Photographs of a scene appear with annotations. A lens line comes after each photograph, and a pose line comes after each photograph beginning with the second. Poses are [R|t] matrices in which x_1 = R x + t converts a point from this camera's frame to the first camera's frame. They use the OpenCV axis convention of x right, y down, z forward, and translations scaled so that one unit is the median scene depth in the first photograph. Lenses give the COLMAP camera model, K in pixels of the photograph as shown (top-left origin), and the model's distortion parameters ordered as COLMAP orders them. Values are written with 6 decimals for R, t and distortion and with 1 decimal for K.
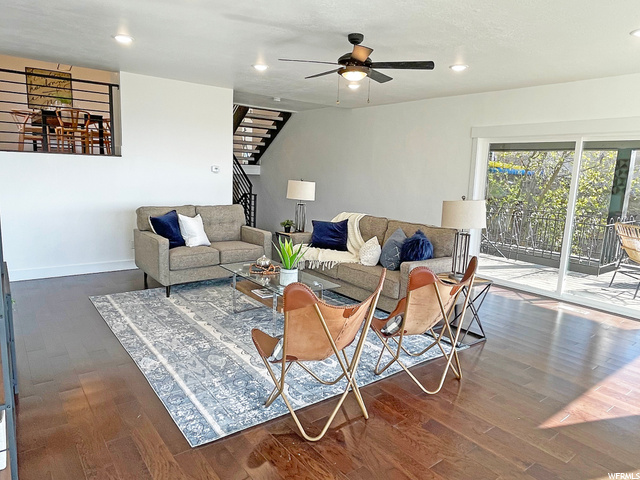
lens RADIAL K [[432.0, 0, 322.1], [0, 432.0, 238.7], [0, 0, 1]] dist [-0.000362, -0.000499]
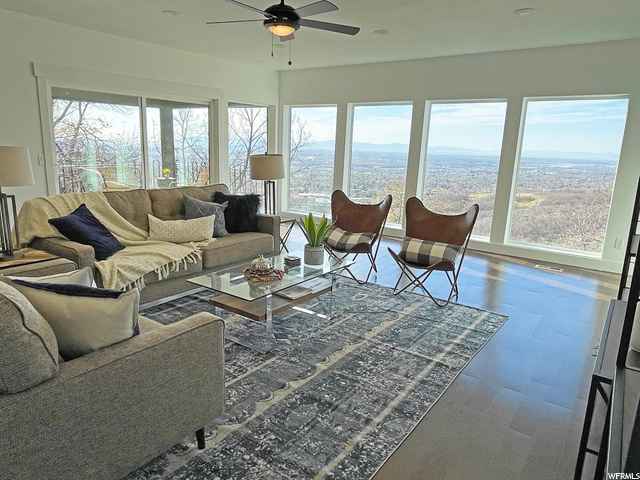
lens RADIAL K [[432.0, 0, 321.7], [0, 432.0, 240.5], [0, 0, 1]] dist [-0.000362, -0.000499]
pose [[-0.284778, -0.257329, 0.923409, -0.900157], [0.106871, 0.948767, 0.297354, -0.206533], [-0.952618, 0.183365, -0.242687, 1.186162]]
